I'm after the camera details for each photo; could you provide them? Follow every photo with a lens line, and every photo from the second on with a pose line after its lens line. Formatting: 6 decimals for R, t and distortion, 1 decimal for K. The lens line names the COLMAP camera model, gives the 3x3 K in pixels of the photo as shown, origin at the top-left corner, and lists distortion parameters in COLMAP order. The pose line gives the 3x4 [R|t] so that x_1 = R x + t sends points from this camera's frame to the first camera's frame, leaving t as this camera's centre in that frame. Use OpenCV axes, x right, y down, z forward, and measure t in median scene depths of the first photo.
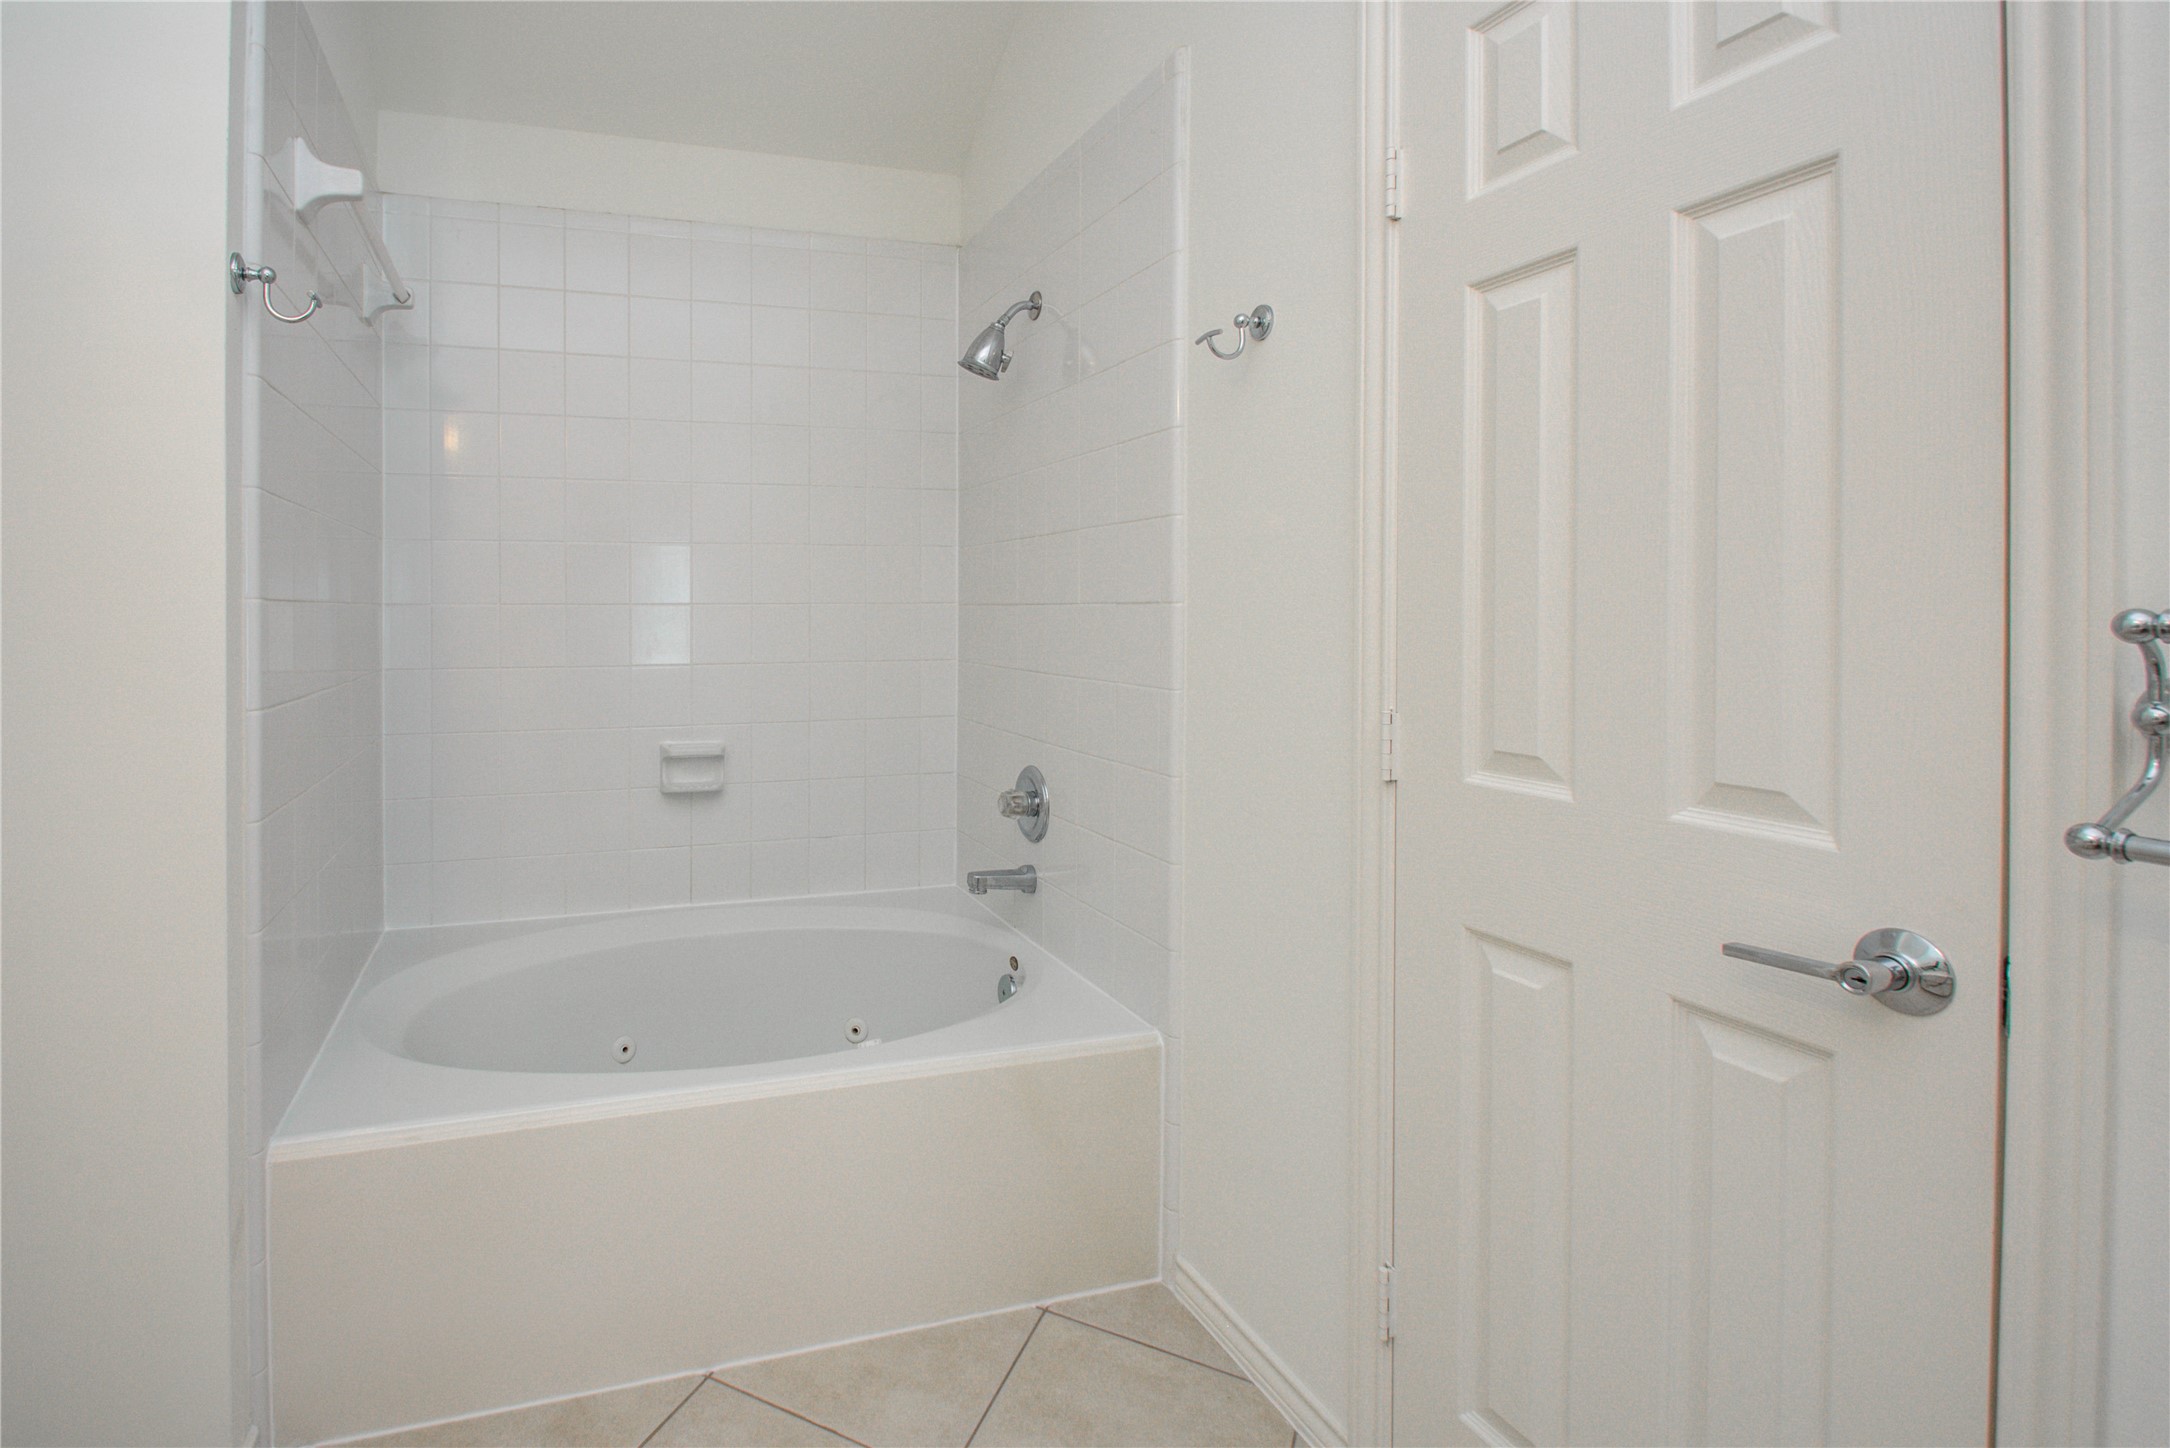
lens RADIAL K [[1063.0, 0, 858.6], [0, 1063.0, 617.1], [0, 0, 1]] dist [0.001850, 0.000156]
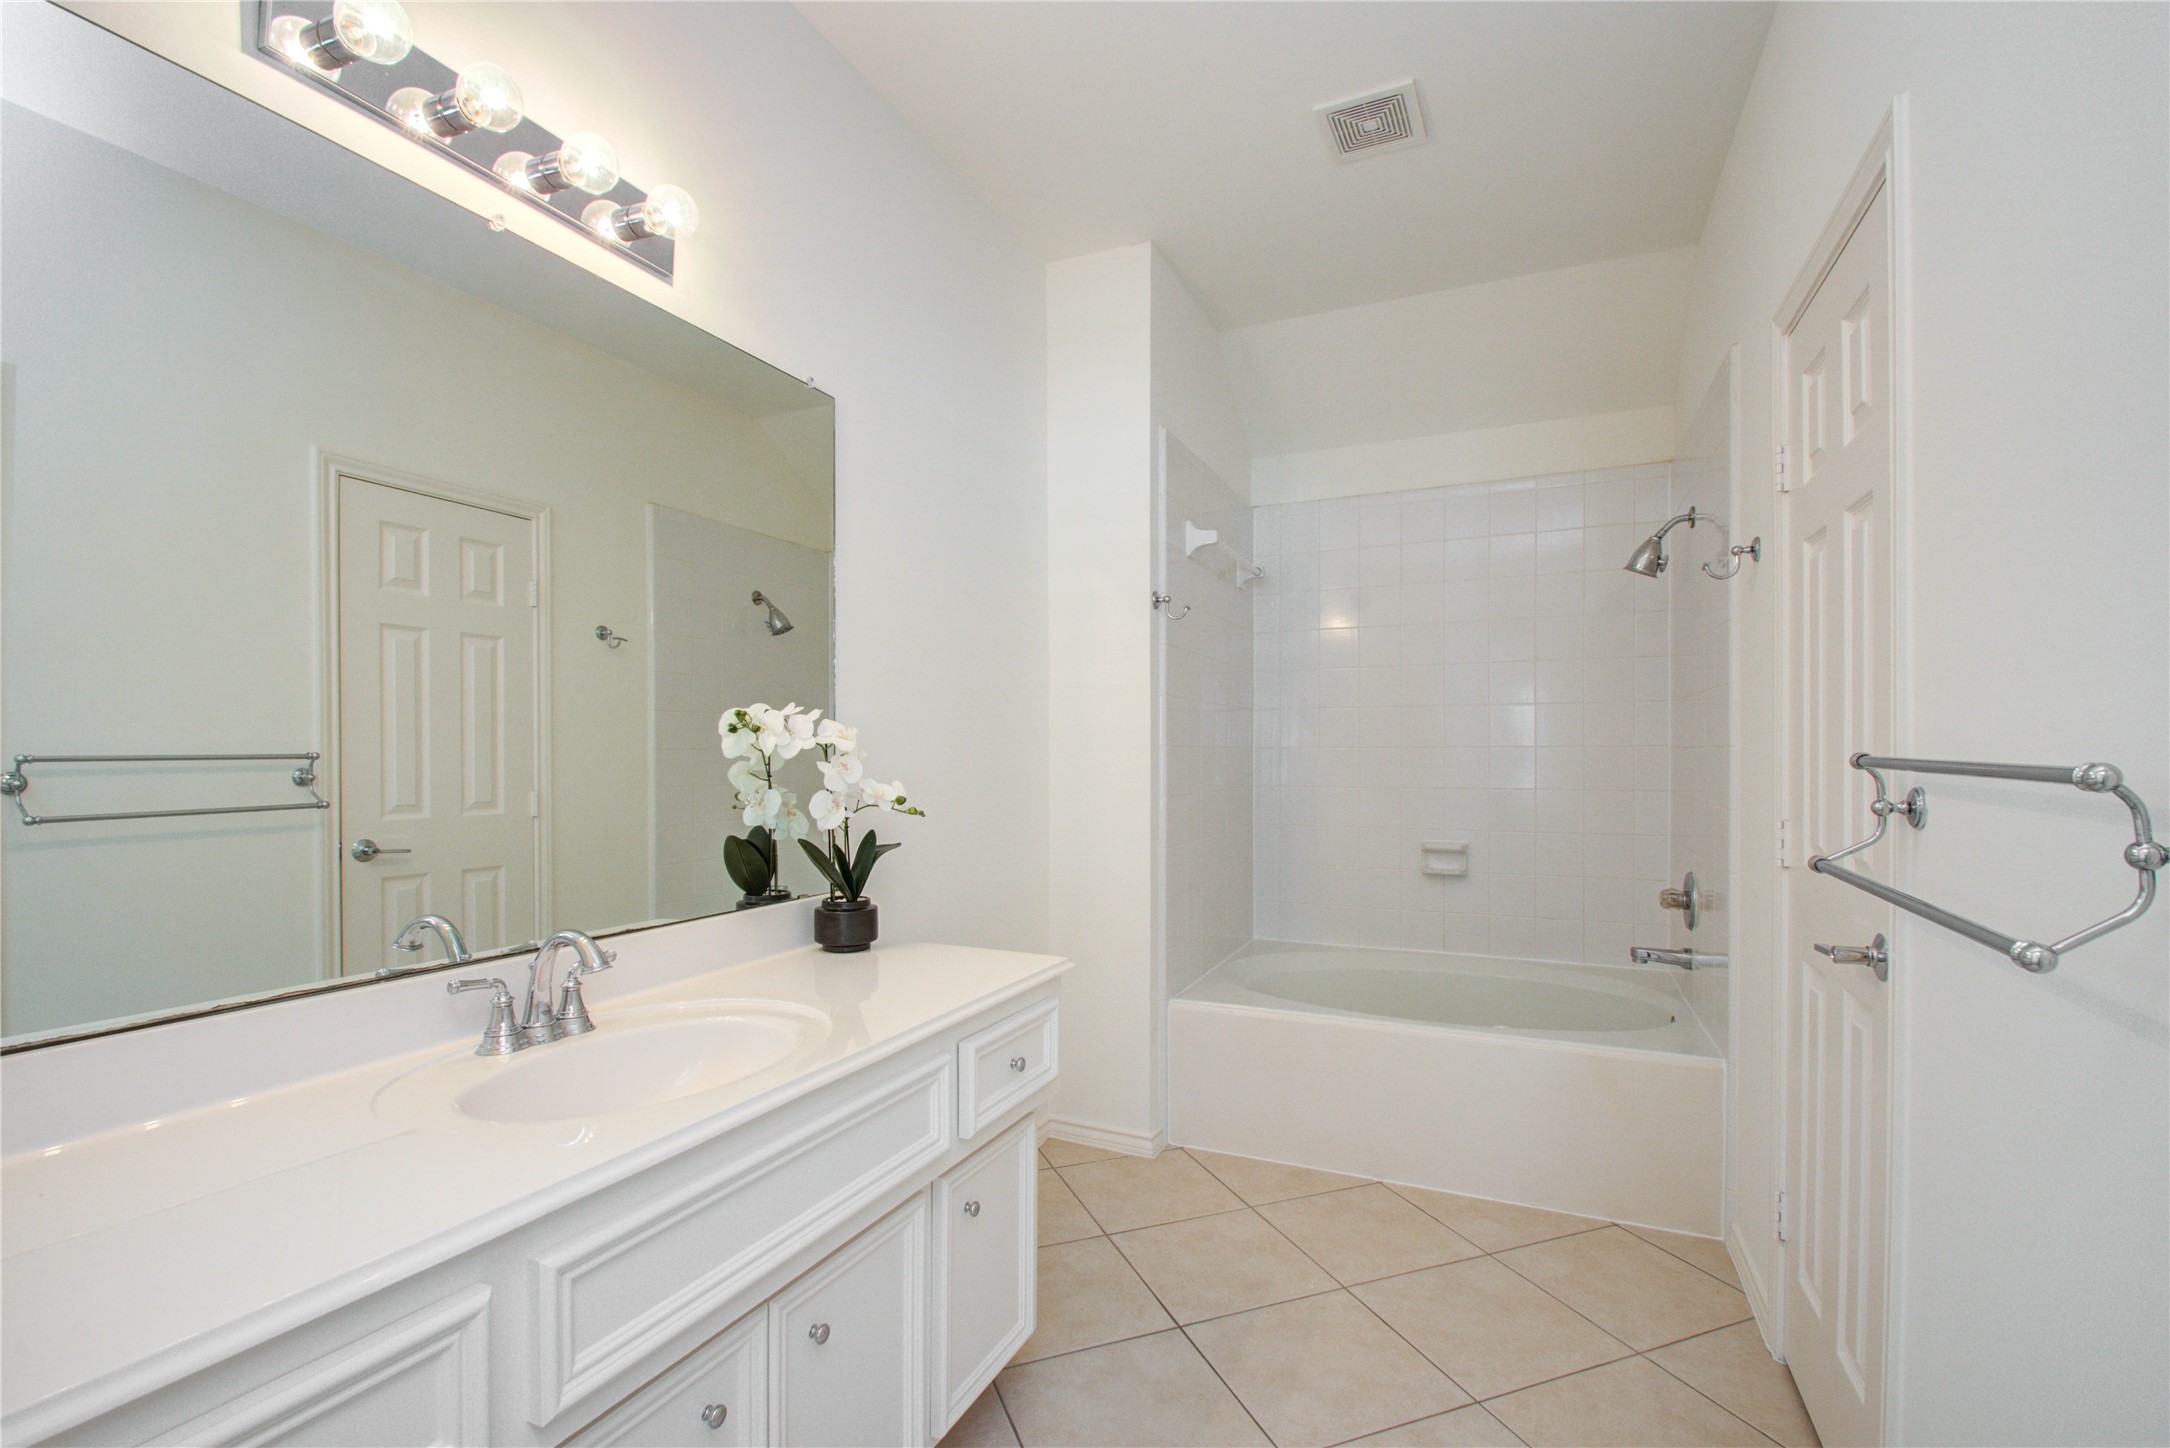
lens RADIAL K [[999.9, 0, 1084.9], [0, 999.9, 758.6], [0, 0, 1]] dist [-0.000108, -0.000469]
pose [[0.769580, 0.007837, -0.638502, 0.379667], [-0.005416, 0.999969, 0.005745, -0.000783], [0.638528, -0.000963, 0.769598, -0.419178]]
